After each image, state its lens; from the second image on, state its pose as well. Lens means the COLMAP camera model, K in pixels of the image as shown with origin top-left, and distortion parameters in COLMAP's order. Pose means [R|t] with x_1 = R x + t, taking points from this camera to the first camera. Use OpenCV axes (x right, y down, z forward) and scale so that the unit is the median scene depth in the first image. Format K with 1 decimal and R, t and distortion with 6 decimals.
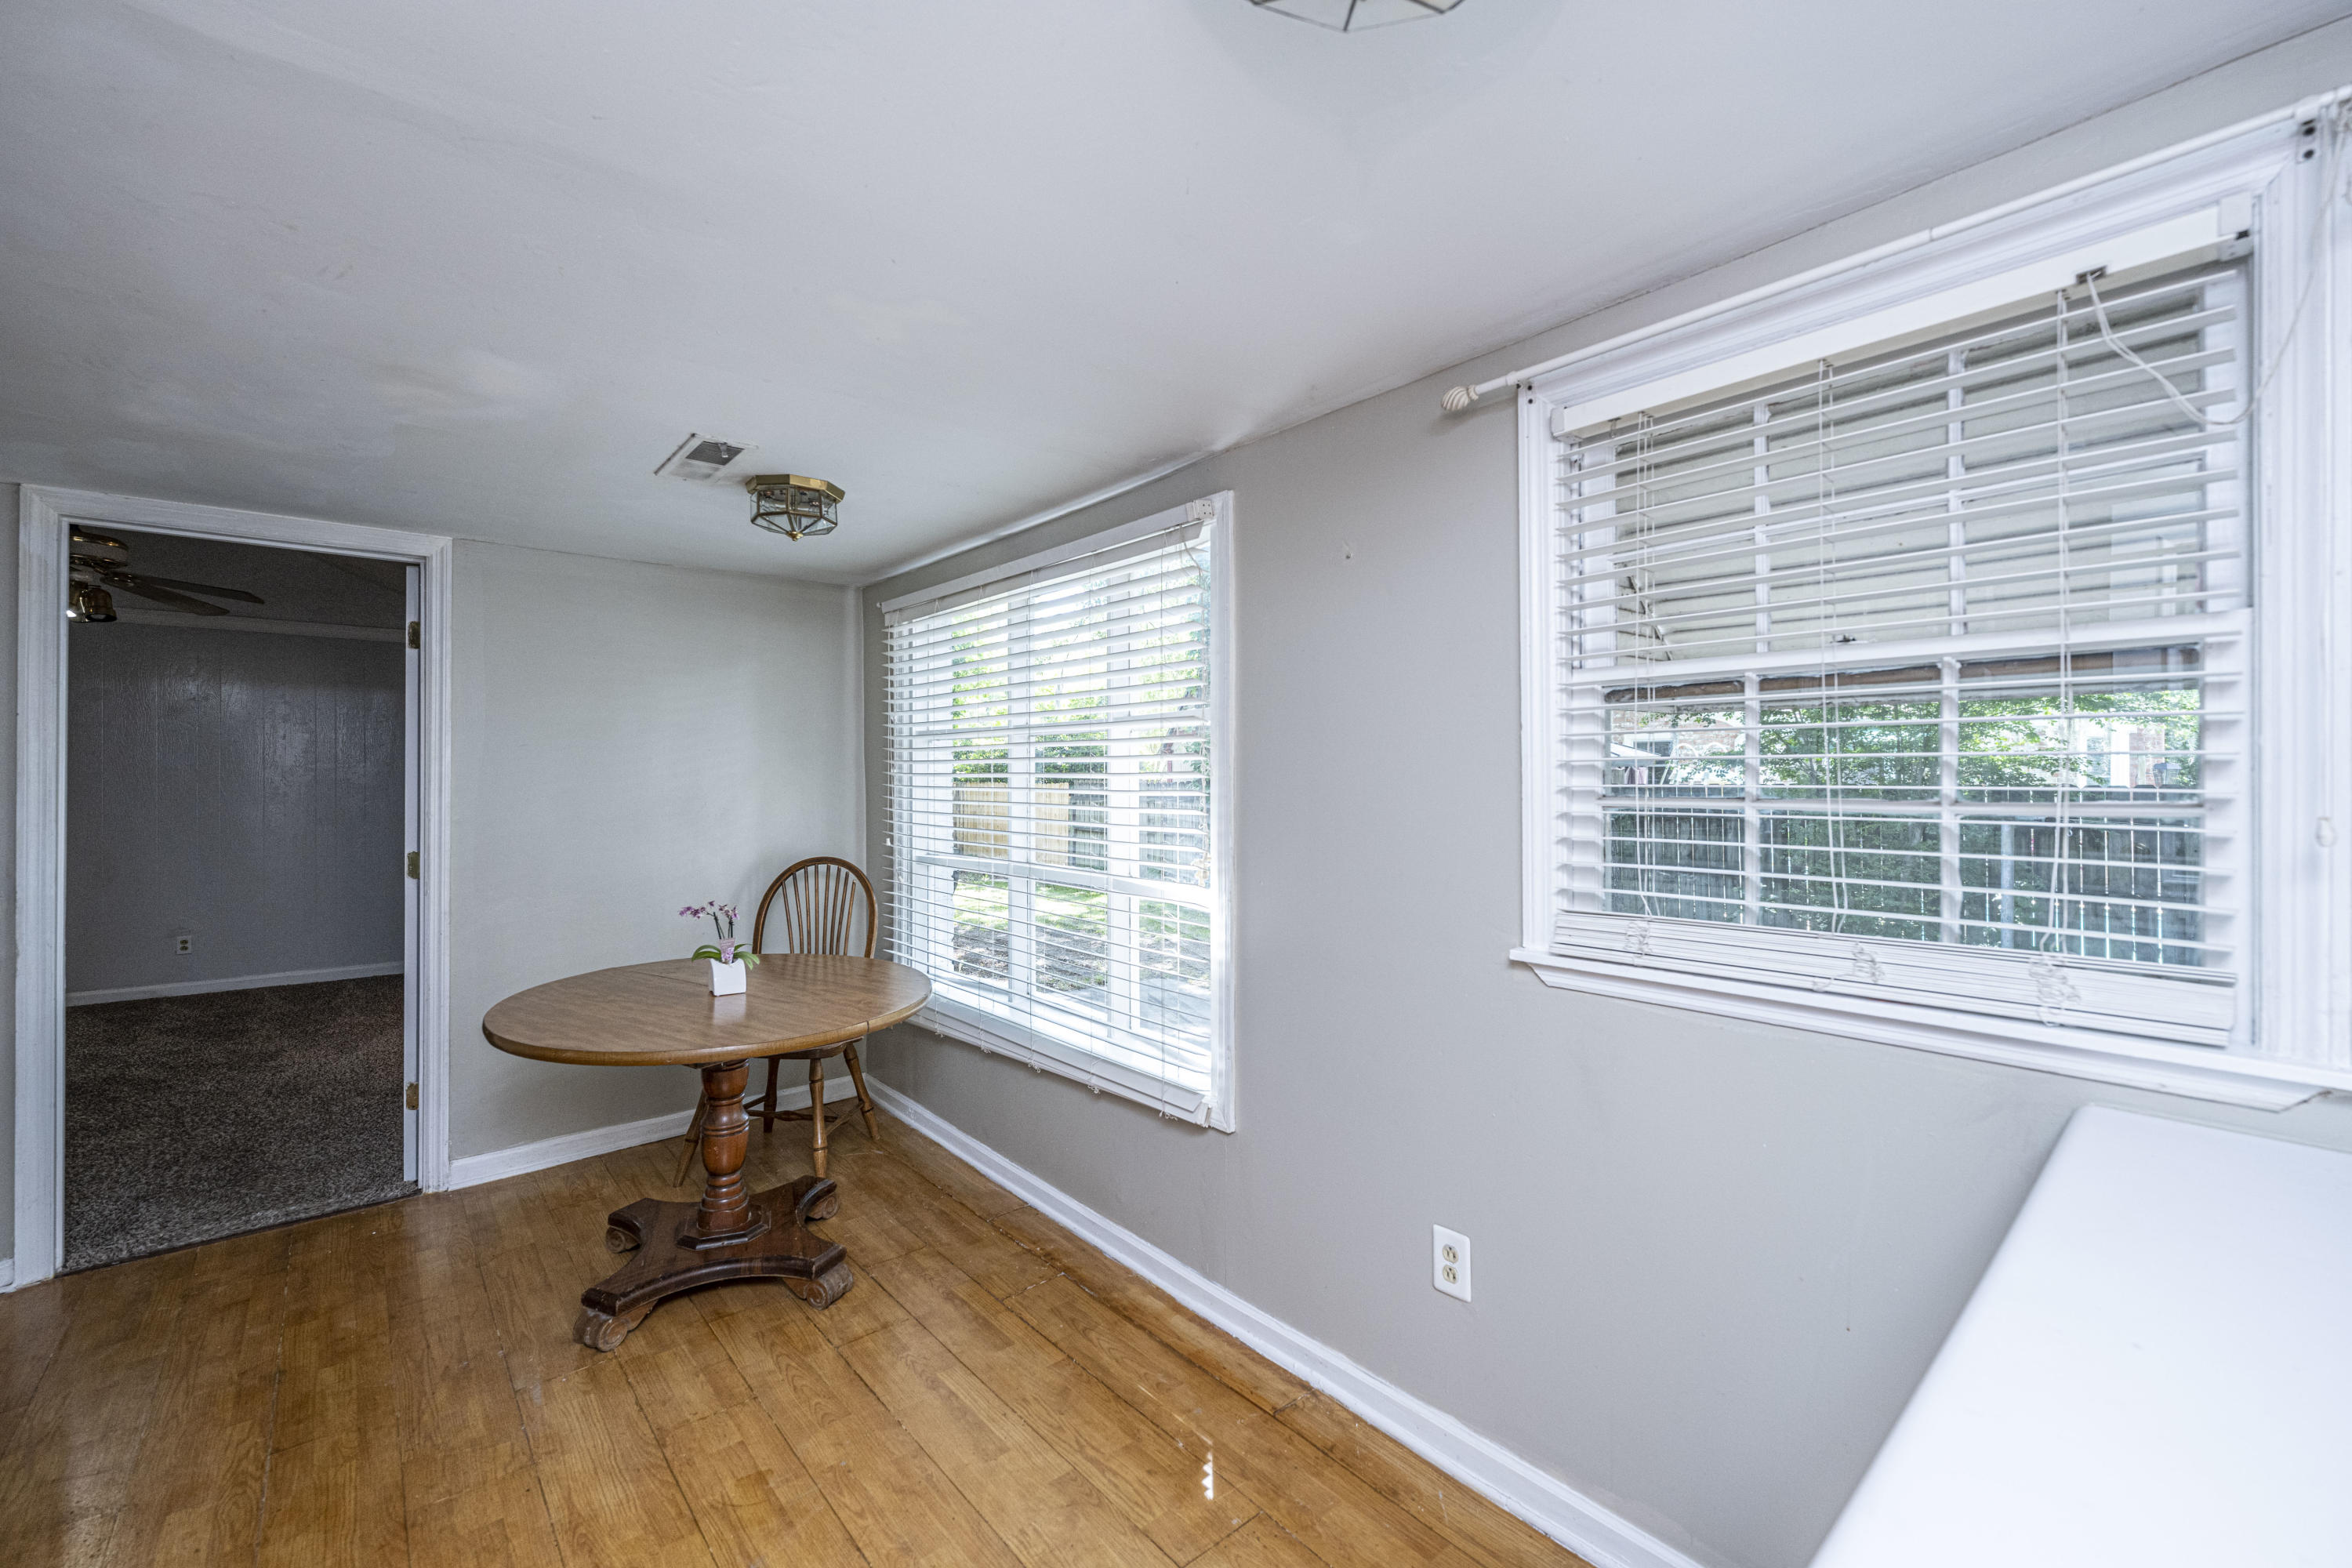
lens RADIAL K [[933.3, 0, 1175.1], [0, 933.3, 793.2], [0, 0, 1]] dist [-0.023152, -0.001019]
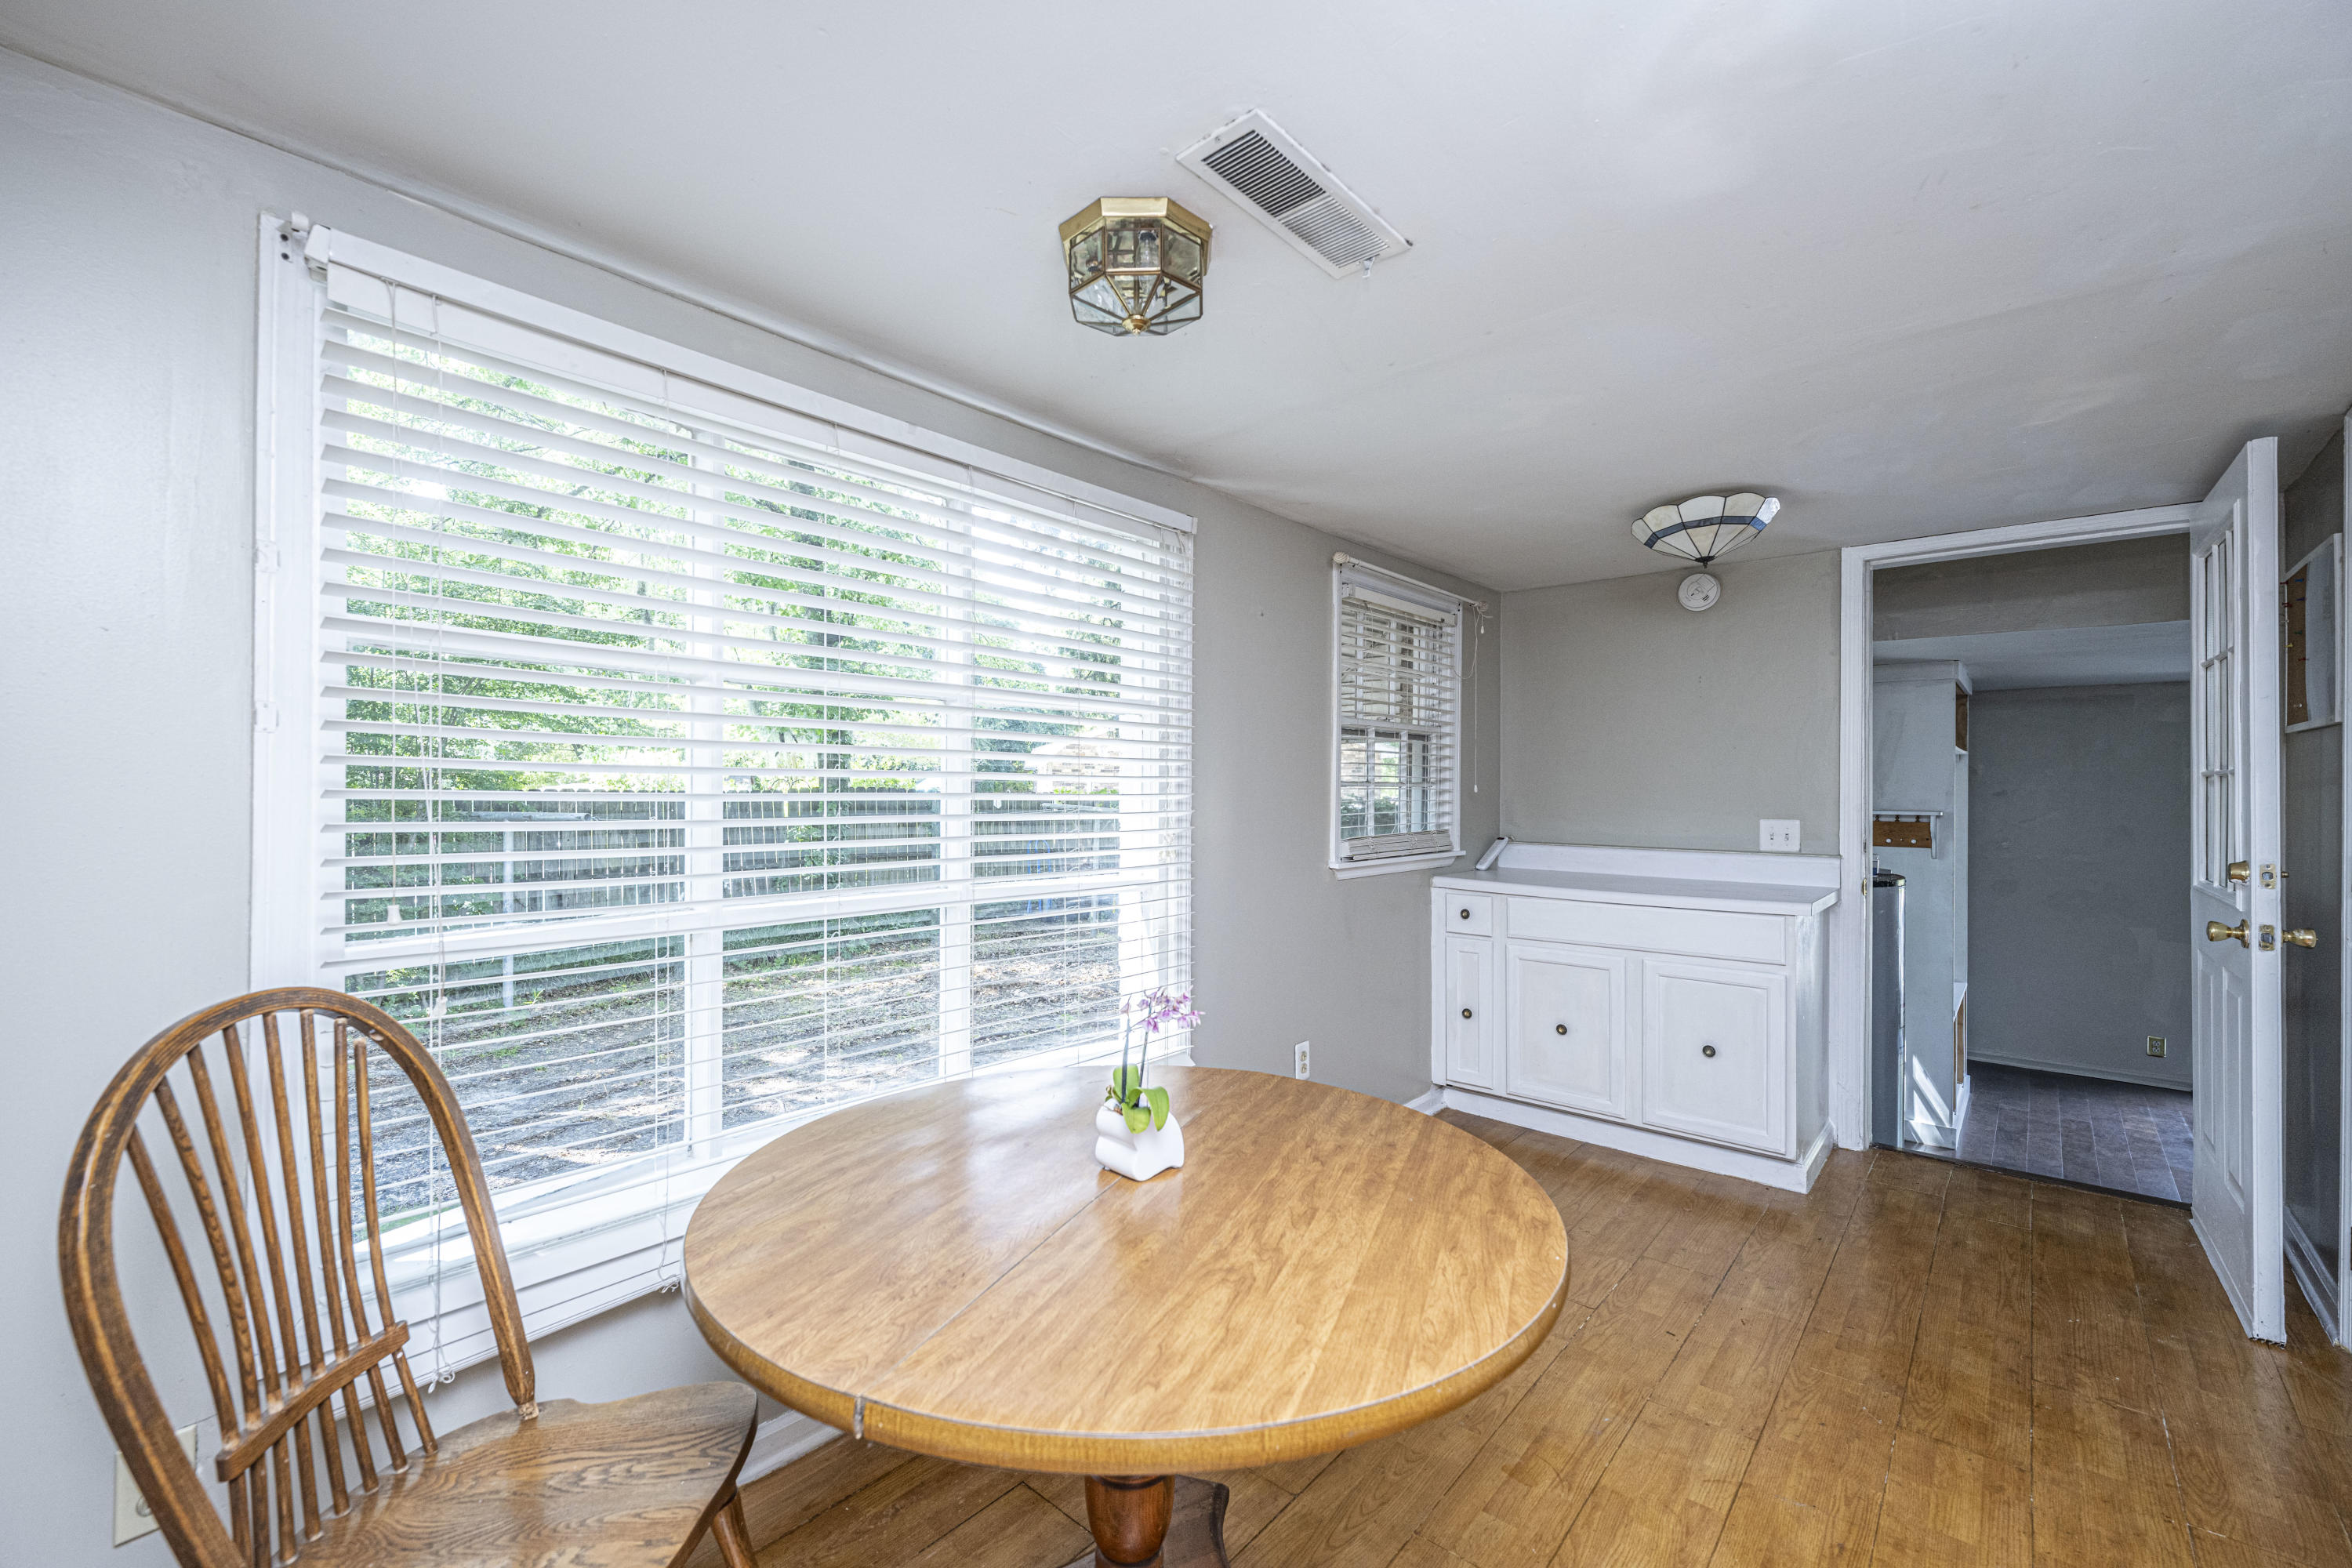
lens RADIAL K [[933.3, 0, 1179.3], [0, 933.3, 781.9], [0, 0, 1]] dist [-0.023152, -0.001019]
pose [[-0.101493, -0.005895, 0.994819, -1.157793], [-0.011688, 0.999920, 0.004733, -0.003489], [-0.994768, -0.011147, -0.101554, 1.198171]]
